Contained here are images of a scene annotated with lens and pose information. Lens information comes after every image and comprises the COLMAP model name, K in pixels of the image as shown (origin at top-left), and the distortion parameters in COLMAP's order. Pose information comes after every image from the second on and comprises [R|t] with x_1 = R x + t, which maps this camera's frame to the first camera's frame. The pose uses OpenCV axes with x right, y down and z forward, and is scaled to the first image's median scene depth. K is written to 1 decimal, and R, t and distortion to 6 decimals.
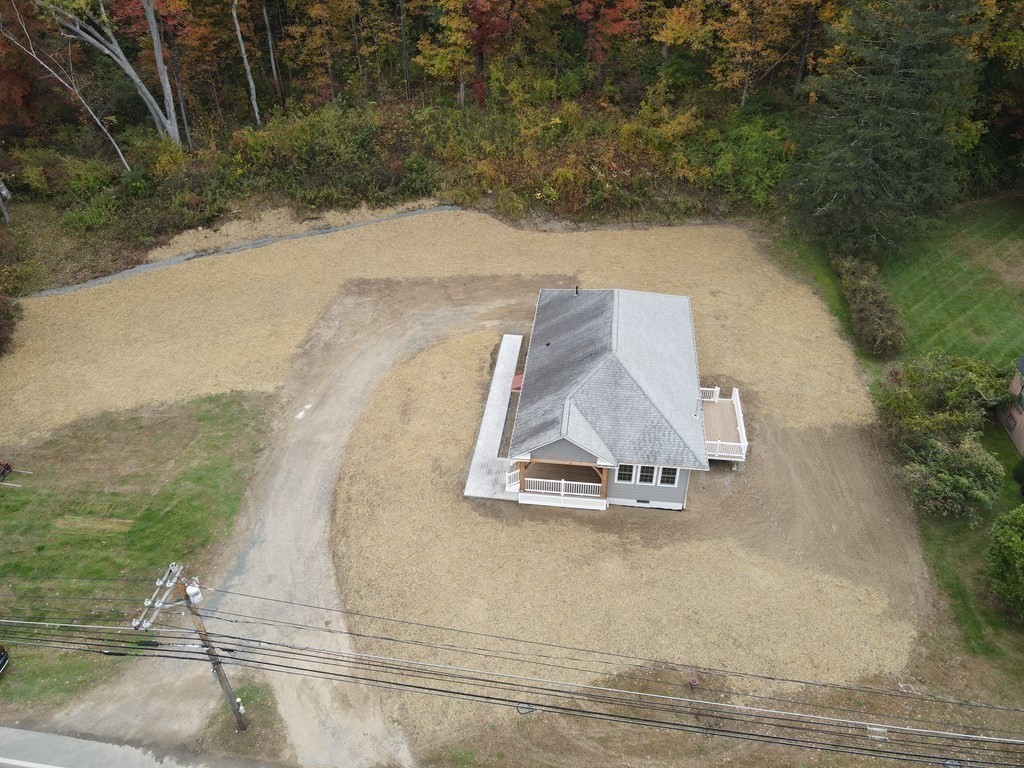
lens RADIAL K [[751.9, 0, 510.2], [0, 751.9, 380.2], [0, 0, 1]] dist [-0.004297, 0.037392]
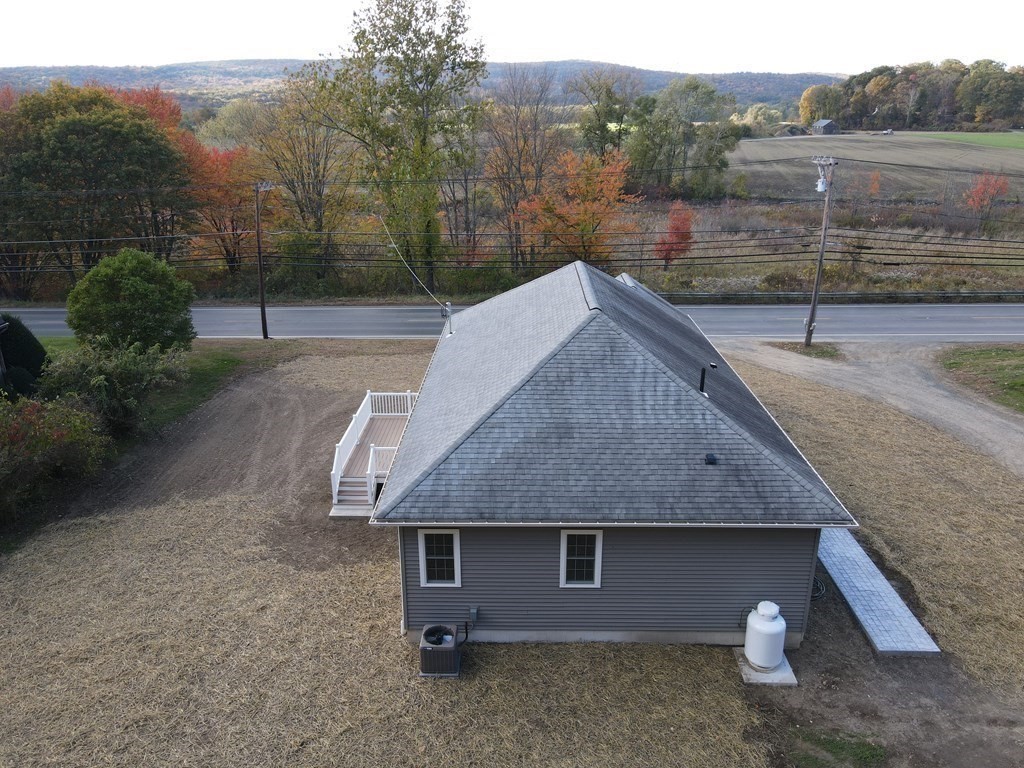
lens RADIAL K [[749.8, 0, 510.3], [0, 749.8, 379.3], [0, 0, 1]] dist [0.015545, -0.003429]
pose [[-0.993827, 0.058090, -0.094514, 0.226436], [-0.047164, 0.549887, 0.833906, -0.442698], [0.100413, 0.833216, -0.543753, 1.236671]]
